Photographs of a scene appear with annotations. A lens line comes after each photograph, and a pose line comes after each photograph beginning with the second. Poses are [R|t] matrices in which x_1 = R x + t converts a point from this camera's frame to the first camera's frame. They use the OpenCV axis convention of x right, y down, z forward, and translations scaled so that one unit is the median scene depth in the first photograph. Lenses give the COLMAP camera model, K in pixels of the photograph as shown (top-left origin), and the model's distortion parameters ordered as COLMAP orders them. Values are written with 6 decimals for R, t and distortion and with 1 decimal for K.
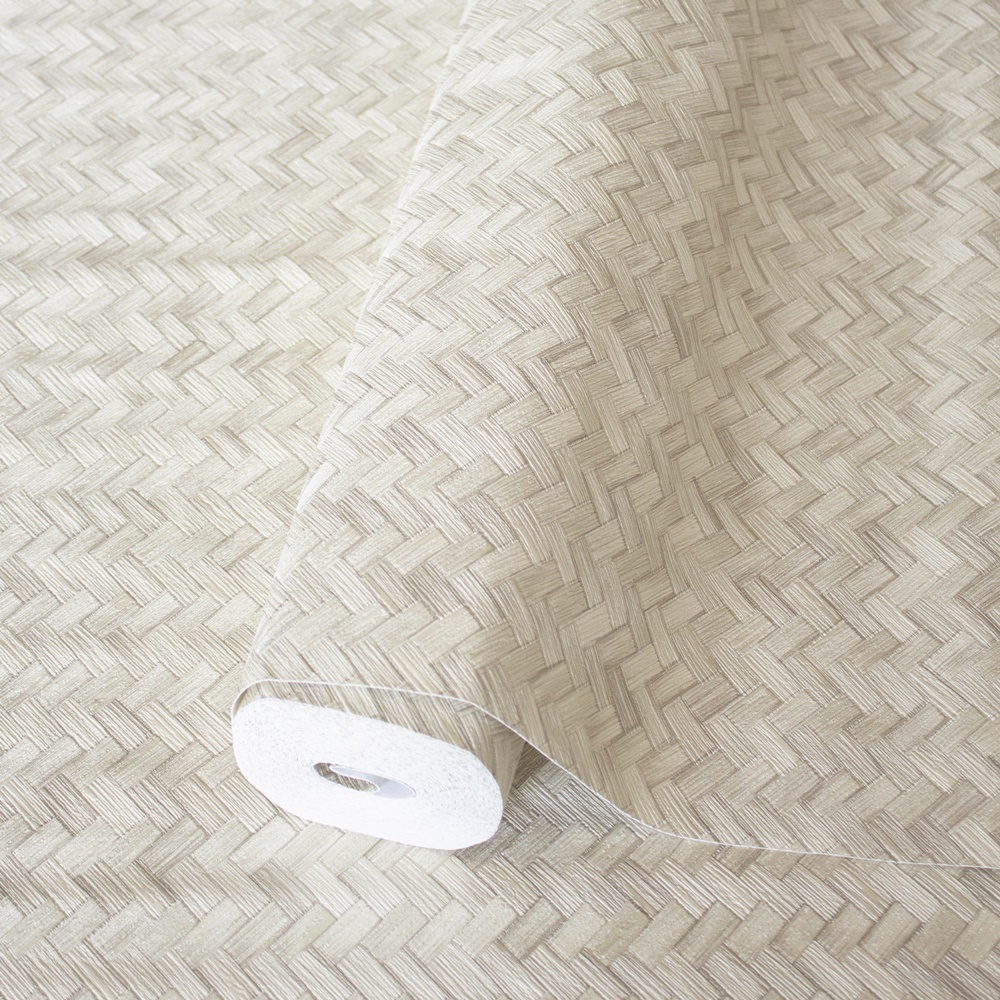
lens RADIAL K [[1401.1, 0, 500.0], [0, 1401.1, 500.0], [0, 0, 1]] dist [-0.005780, -0.039248]
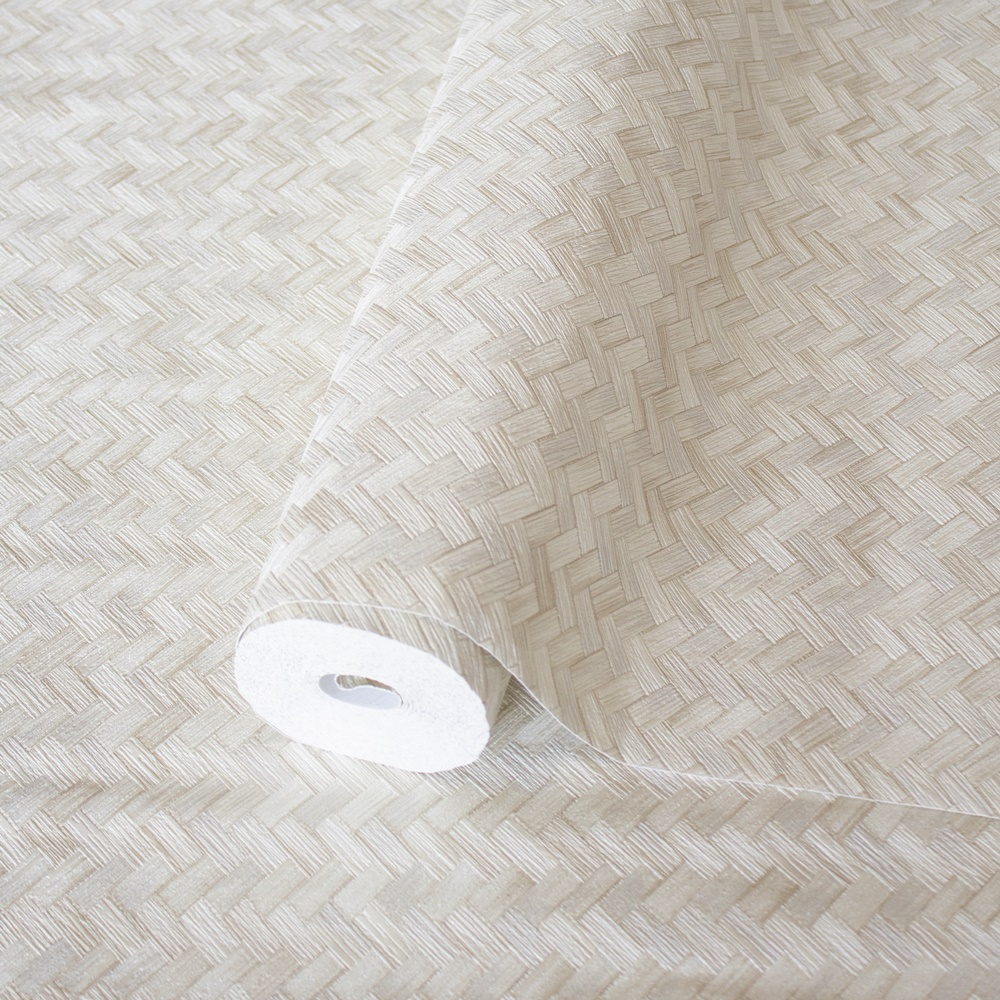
lens RADIAL K [[1401.1, 0, 500.0], [0, 1401.1, 500.0], [0, 0, 1]] dist [-0.005780, -0.039248]
pose [[0.982531, 0.154017, 0.104457, -0.595486], [-0.161866, 0.984232, 0.071318, 0.166849], [-0.091826, -0.086980, 0.991969, -0.135173]]
